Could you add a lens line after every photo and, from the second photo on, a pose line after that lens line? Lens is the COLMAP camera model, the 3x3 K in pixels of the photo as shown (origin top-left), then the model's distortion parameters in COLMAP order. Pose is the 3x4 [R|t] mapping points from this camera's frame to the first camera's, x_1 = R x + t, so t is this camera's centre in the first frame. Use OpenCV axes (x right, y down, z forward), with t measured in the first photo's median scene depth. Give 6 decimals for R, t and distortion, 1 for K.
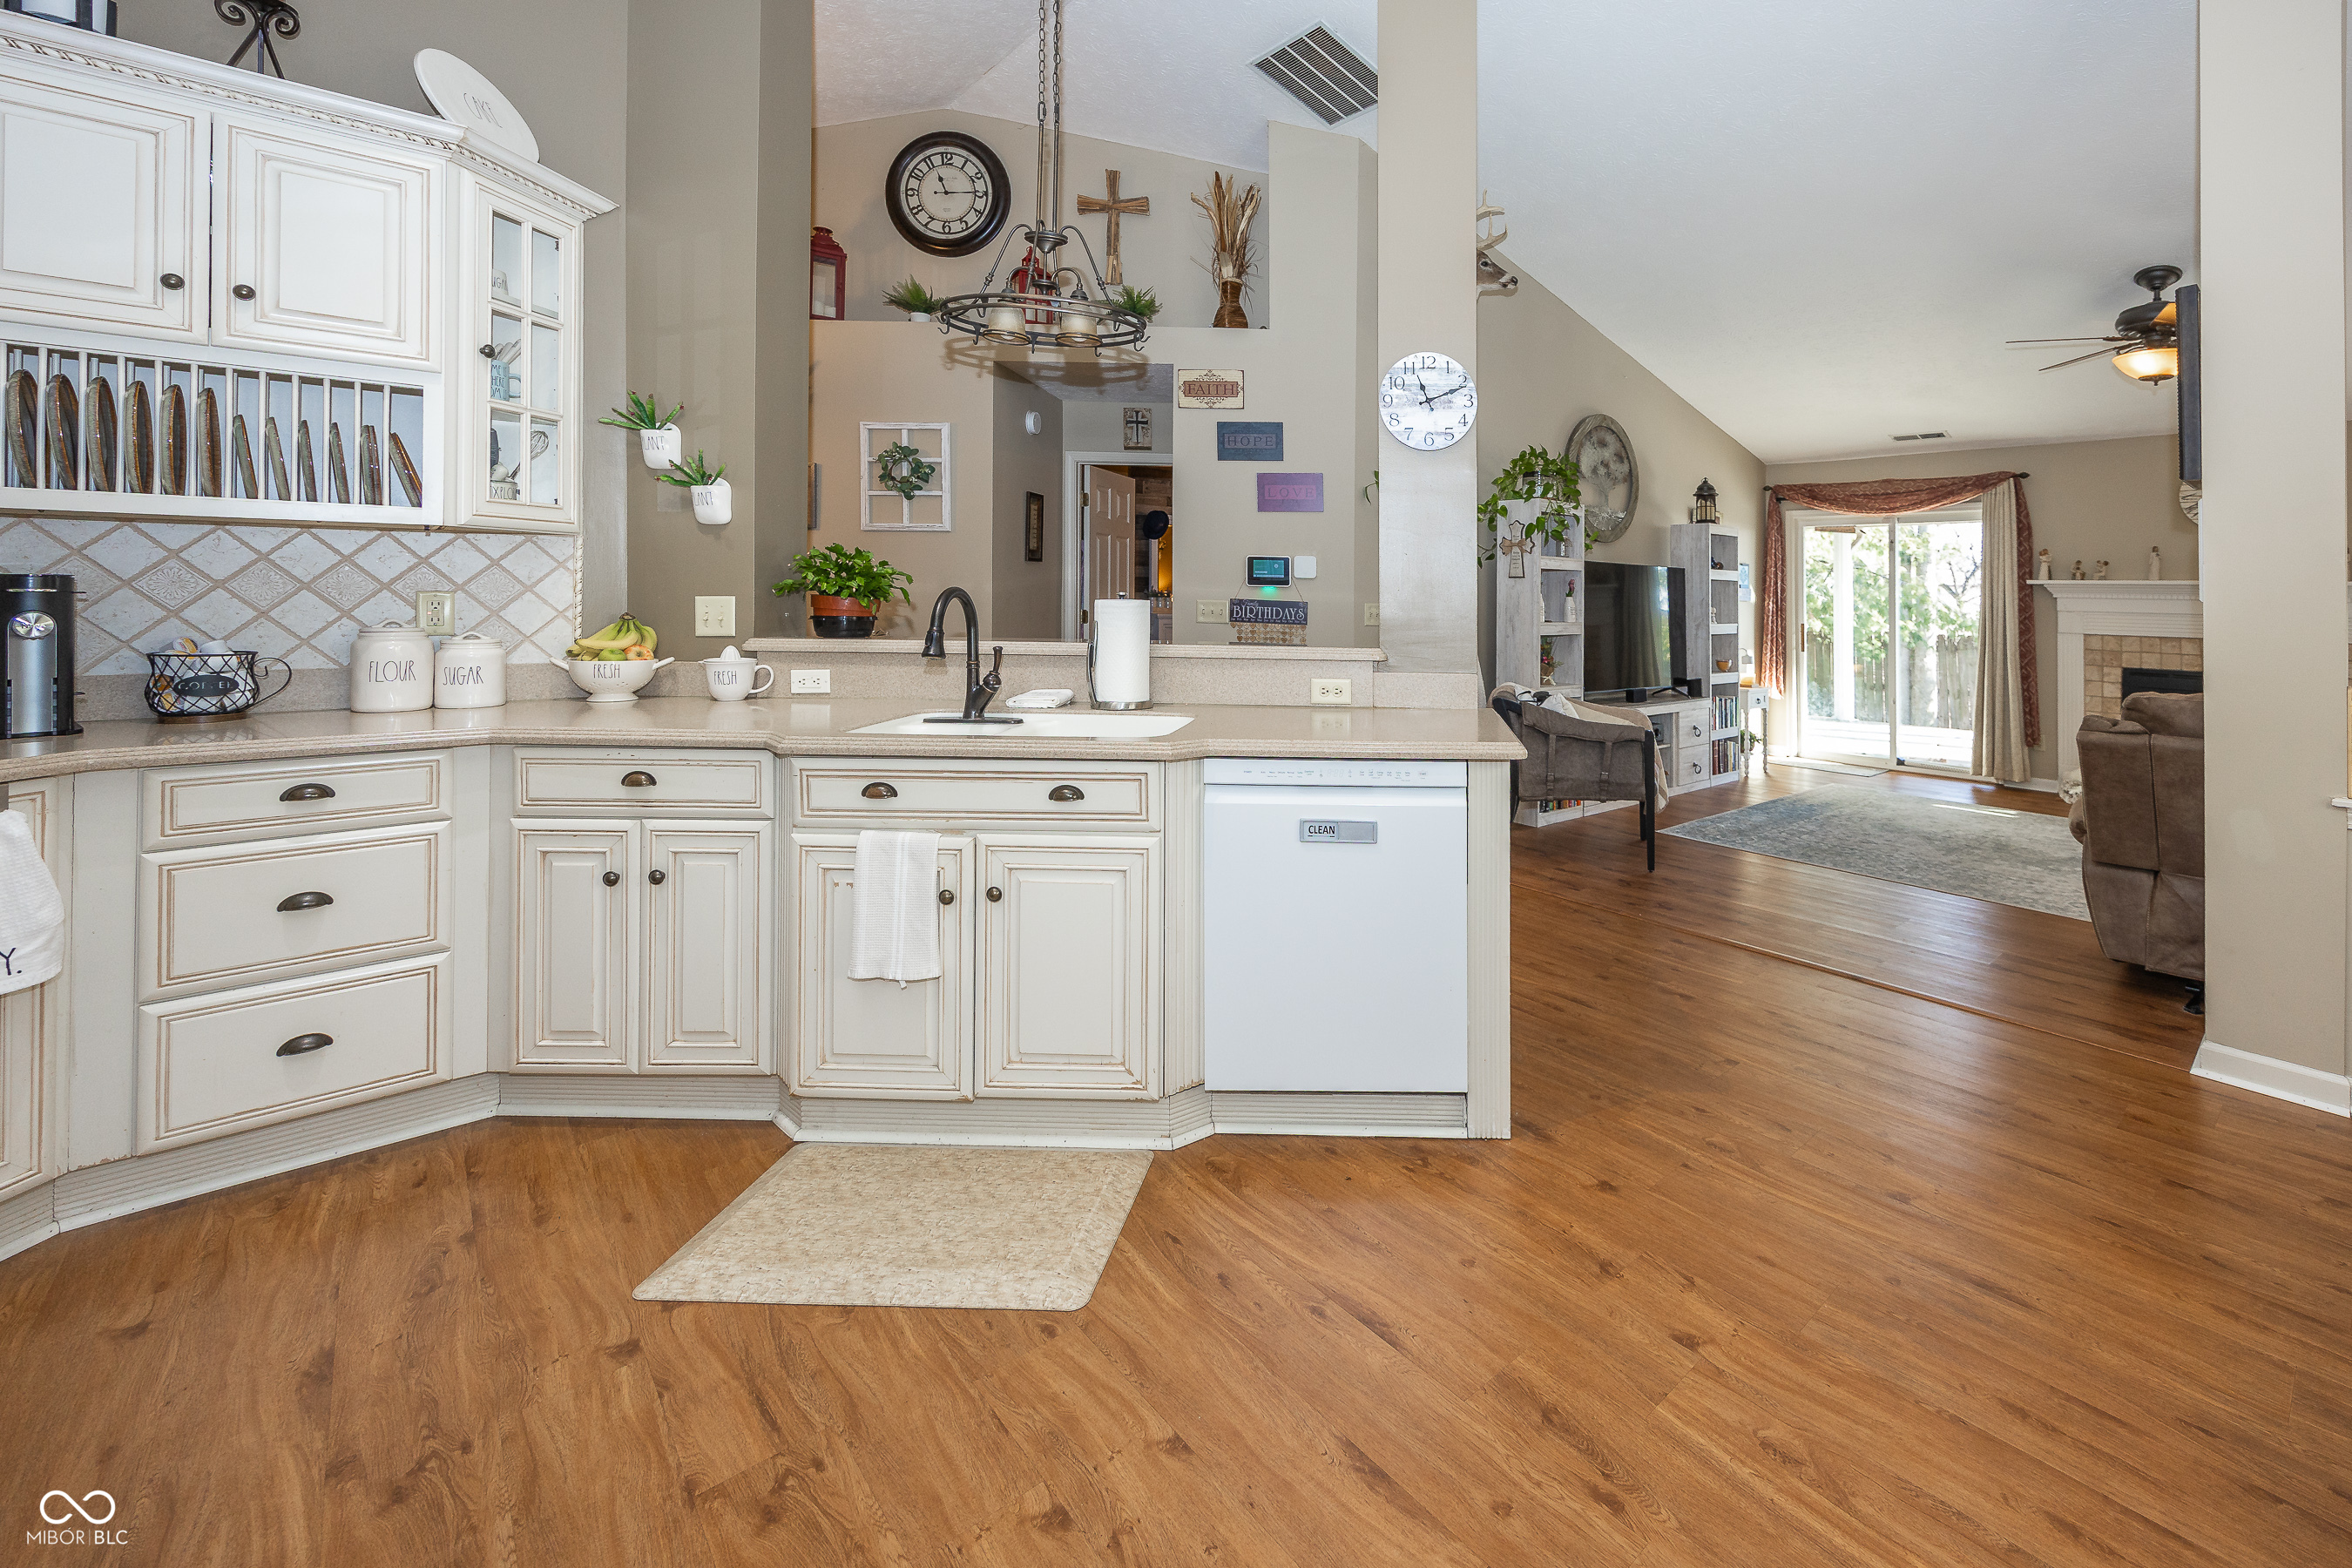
lens RADIAL K [[1028.7, 0, 1390.7], [0, 1028.7, 578.9], [0, 0, 1]] dist [-0.002610, -0.000026]
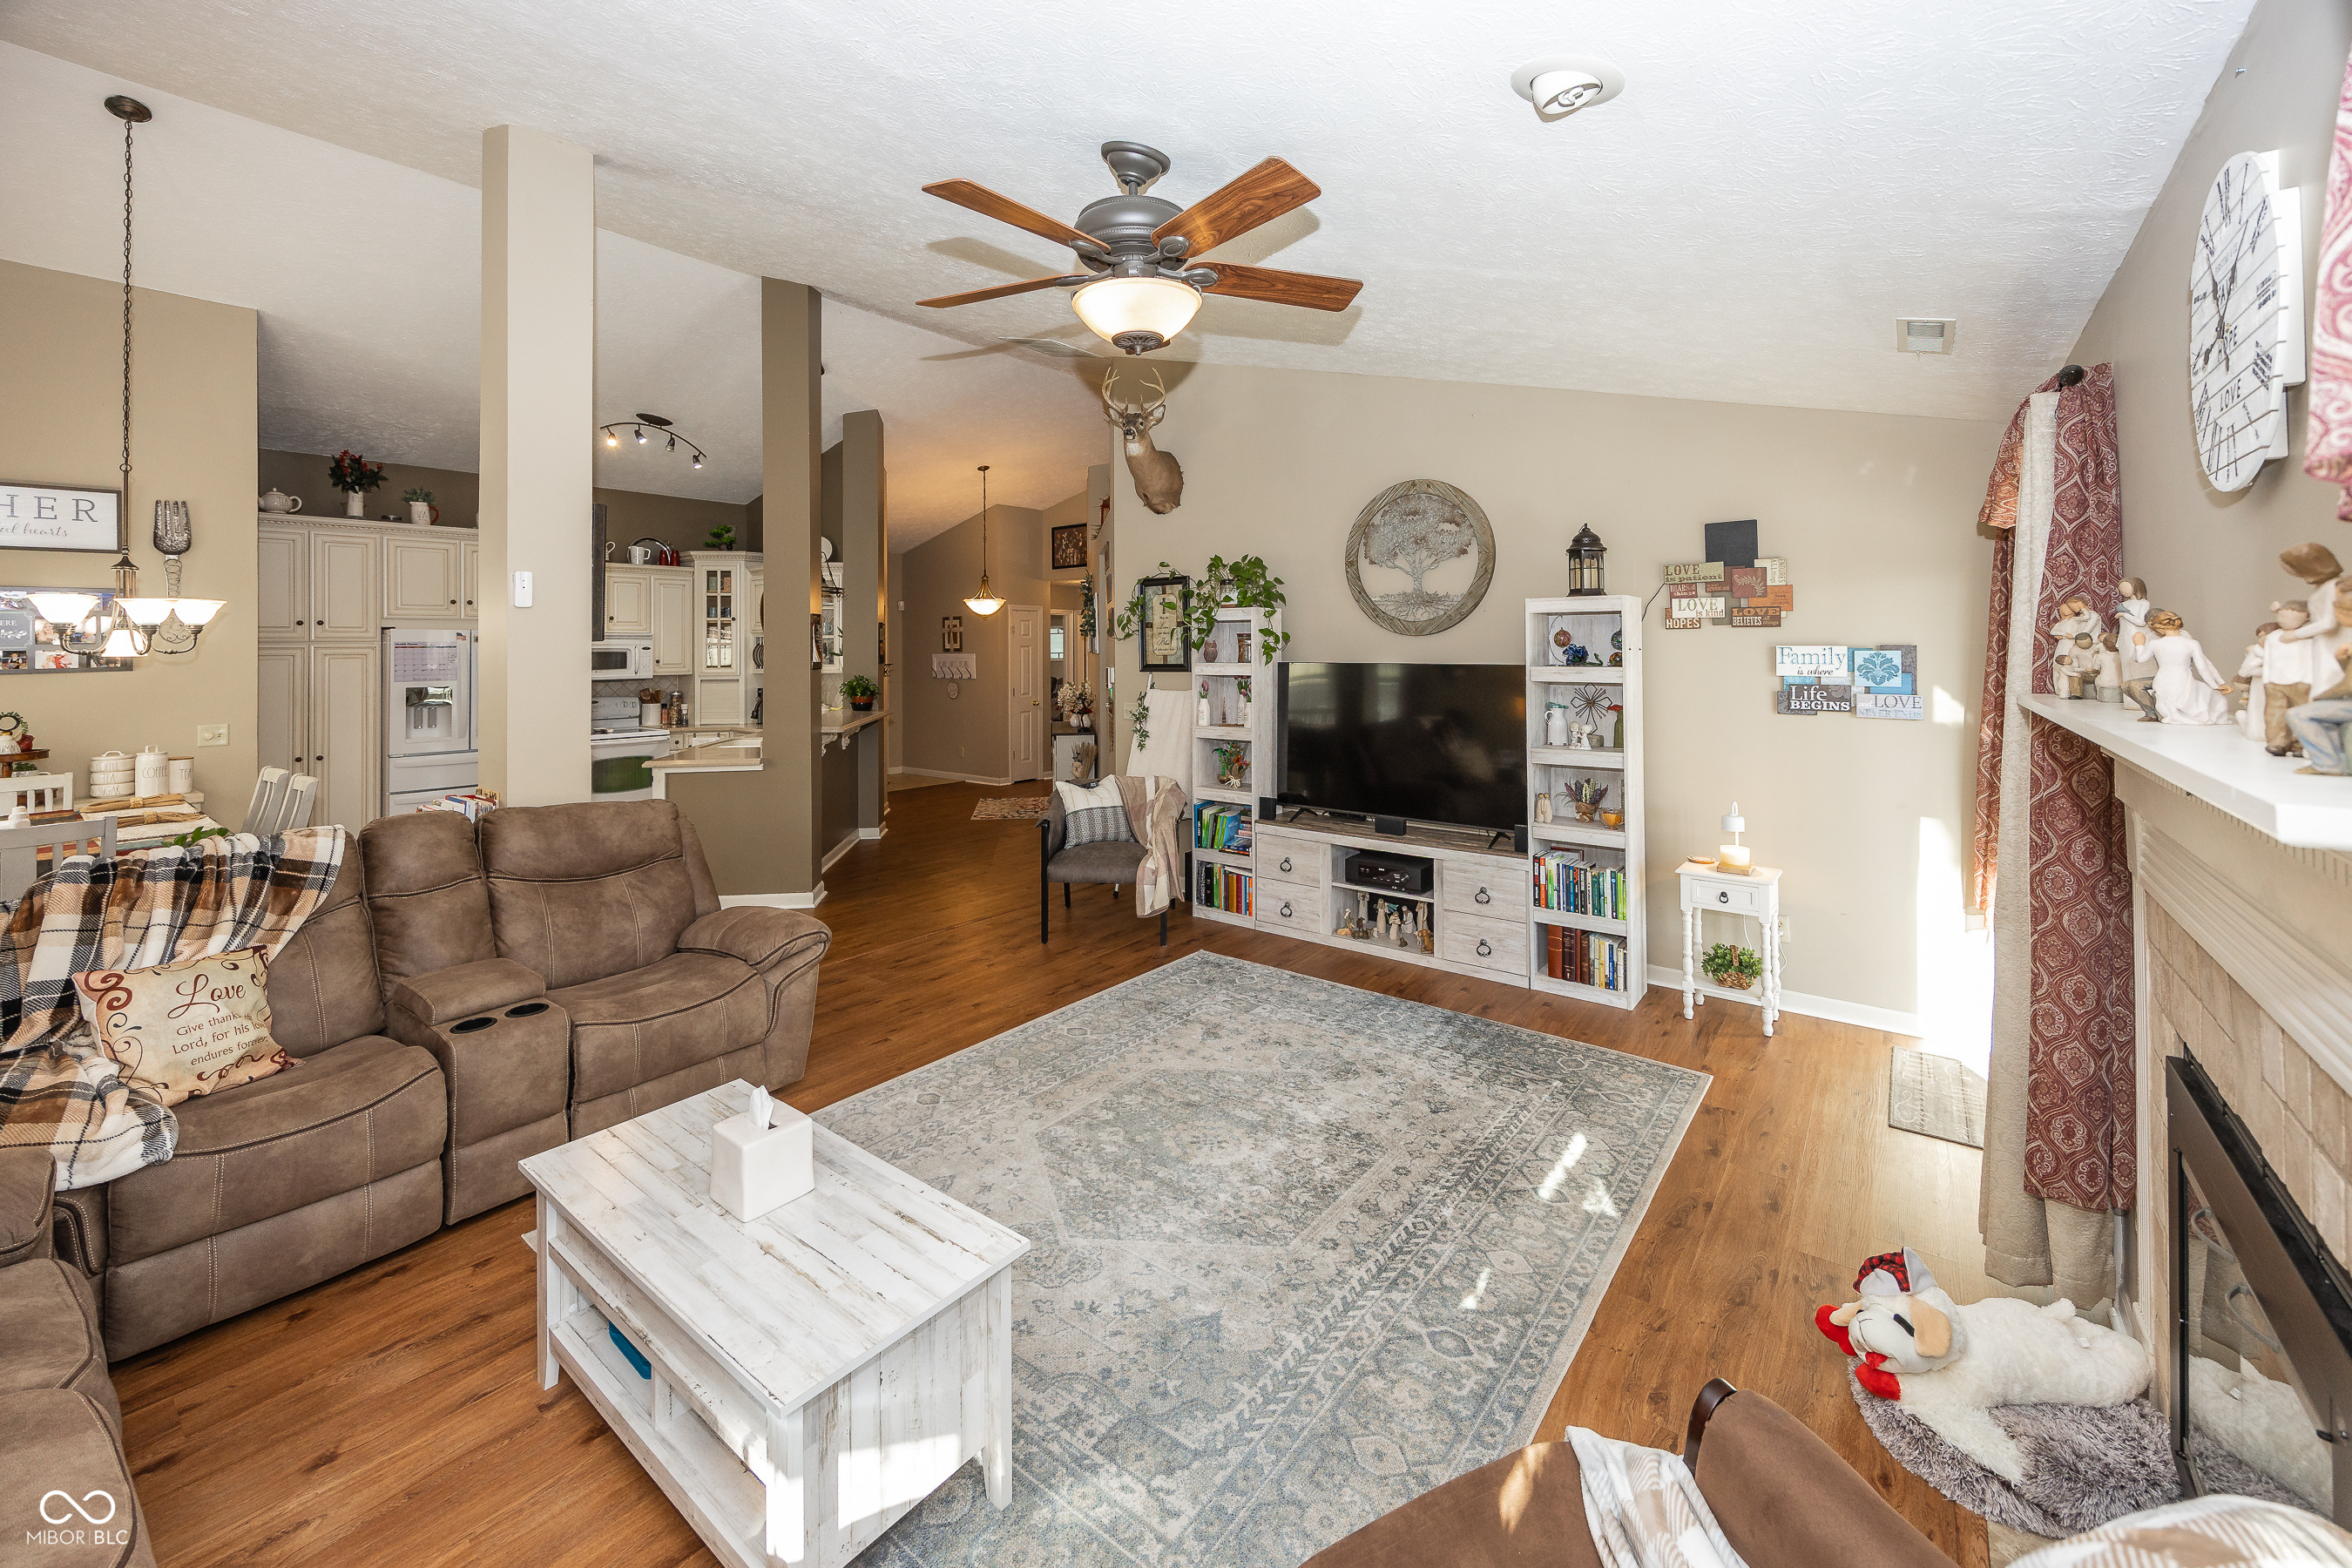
lens RADIAL K [[948.3, 0, 1164.5], [0, 948.3, 654.7], [0, 0, 1]] dist [0.000083, -0.001249]
pose [[0.109372, -0.013859, -0.993904, 2.112443], [0.028346, 0.999540, -0.010819, -0.041086], [0.993597, -0.026990, 0.109715, 1.624036]]
